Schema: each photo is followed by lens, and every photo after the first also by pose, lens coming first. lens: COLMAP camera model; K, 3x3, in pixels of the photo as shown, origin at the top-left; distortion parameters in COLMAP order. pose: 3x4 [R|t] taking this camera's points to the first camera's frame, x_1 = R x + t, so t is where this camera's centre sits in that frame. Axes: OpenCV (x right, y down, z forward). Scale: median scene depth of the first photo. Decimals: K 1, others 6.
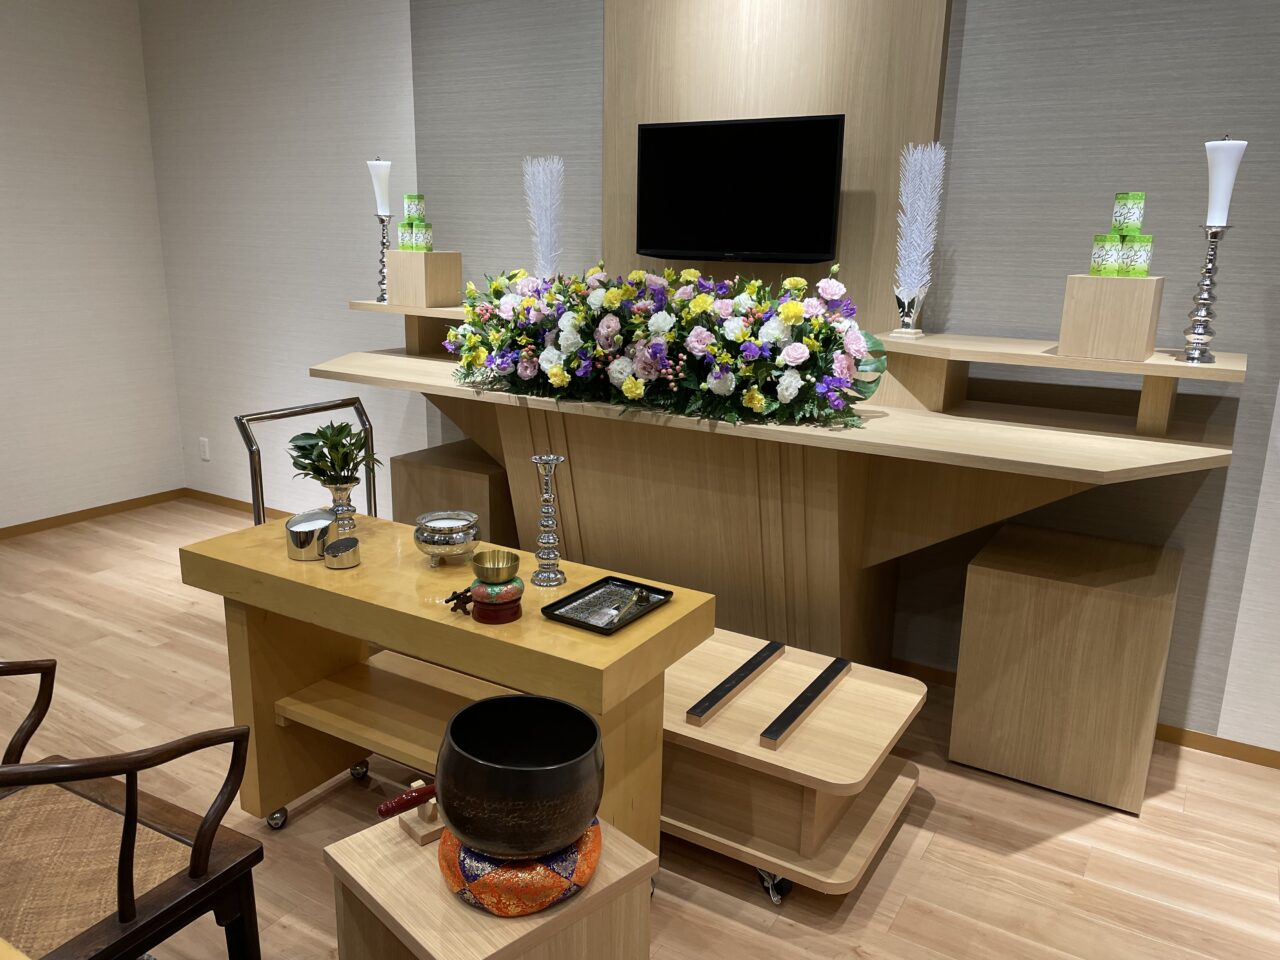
lens RADIAL K [[969.6, 0, 638.7], [0, 969.6, 483.4], [0, 0, 1]] dist [0.038666, -0.028720]
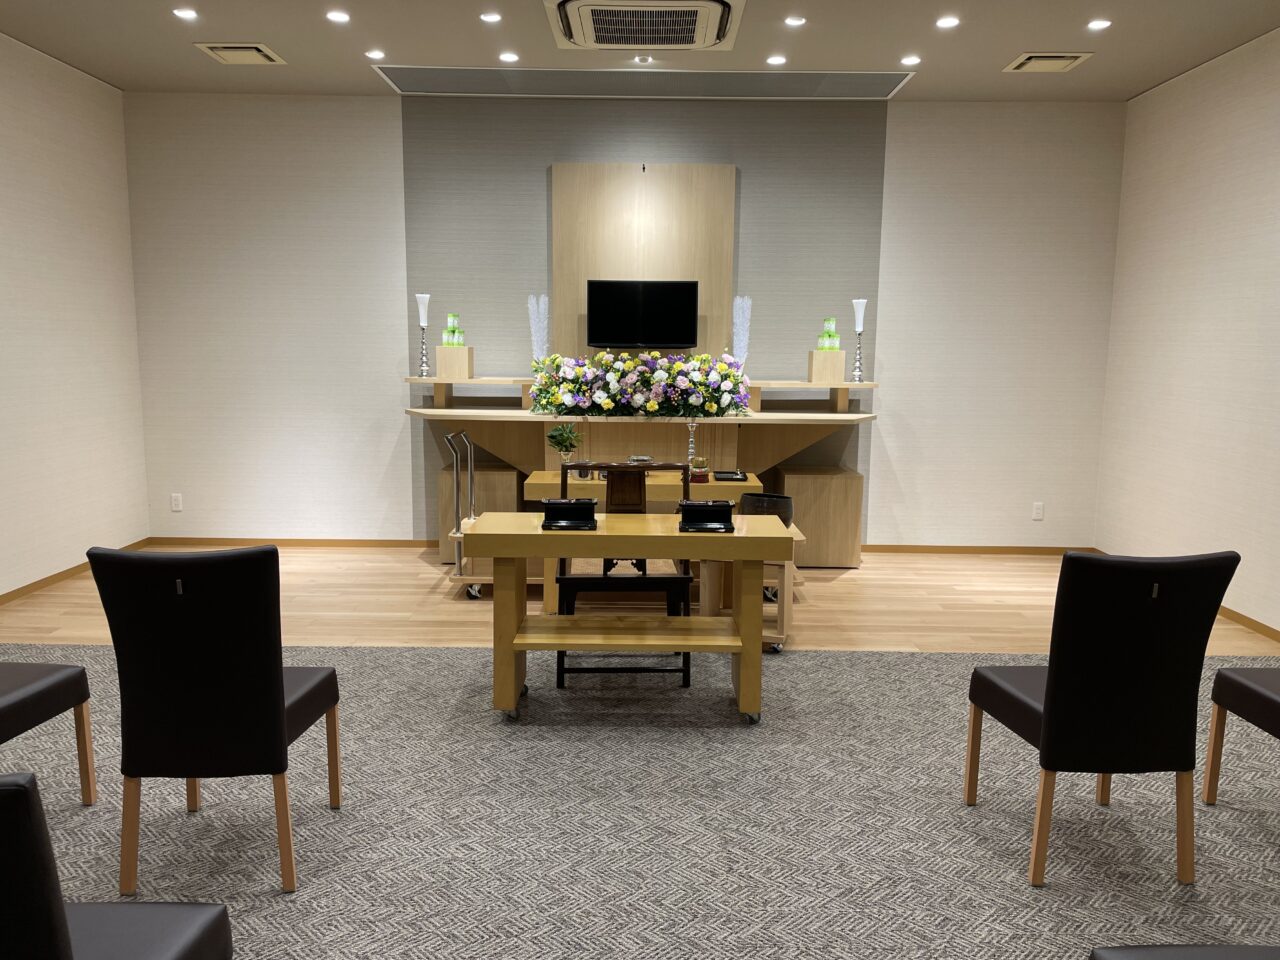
lens RADIAL K [[969.6, 0, 640.0], [0, 969.6, 480.4], [0, 0, 1]] dist [0.038666, -0.028720]
pose [[0.858471, -0.086048, 0.505591, -1.137706], [0.134834, 0.989012, -0.060620, 0.192209], [-0.494820, 0.120211, 0.860641, -0.817836]]
